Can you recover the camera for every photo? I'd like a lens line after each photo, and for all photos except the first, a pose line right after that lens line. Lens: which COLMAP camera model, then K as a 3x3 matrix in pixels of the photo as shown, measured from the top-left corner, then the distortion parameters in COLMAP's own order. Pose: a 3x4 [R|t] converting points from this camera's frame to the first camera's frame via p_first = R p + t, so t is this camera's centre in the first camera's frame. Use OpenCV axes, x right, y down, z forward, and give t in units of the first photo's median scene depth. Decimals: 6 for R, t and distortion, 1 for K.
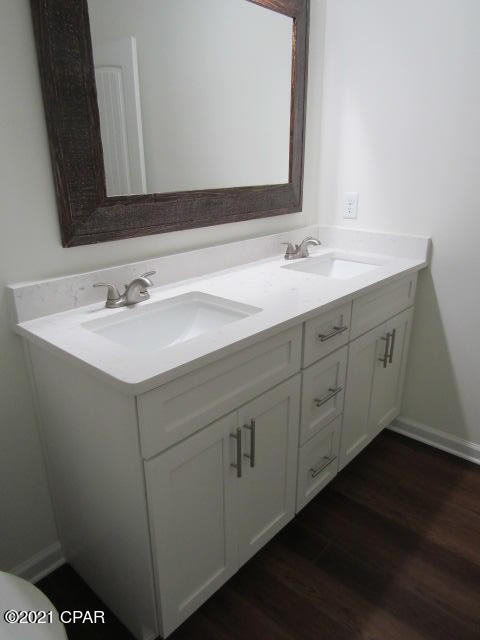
lens RADIAL K [[454.4, 0, 240.0], [0, 454.4, 320.0], [0, 0, 1]] dist [-0.011625, -0.002153]
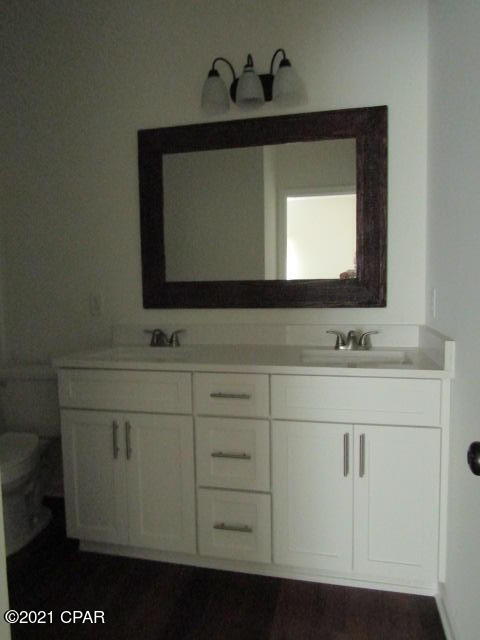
lens RADIAL K [[454.4, 0, 240.0], [0, 454.4, 320.0], [0, 0, 1]] dist [-0.011625, -0.002153]
pose [[0.473364, 0.074844, -0.877682, 1.069731], [-0.276938, 0.958505, -0.067625, -0.077452], [0.836201, 0.275075, 0.474449, 0.362559]]
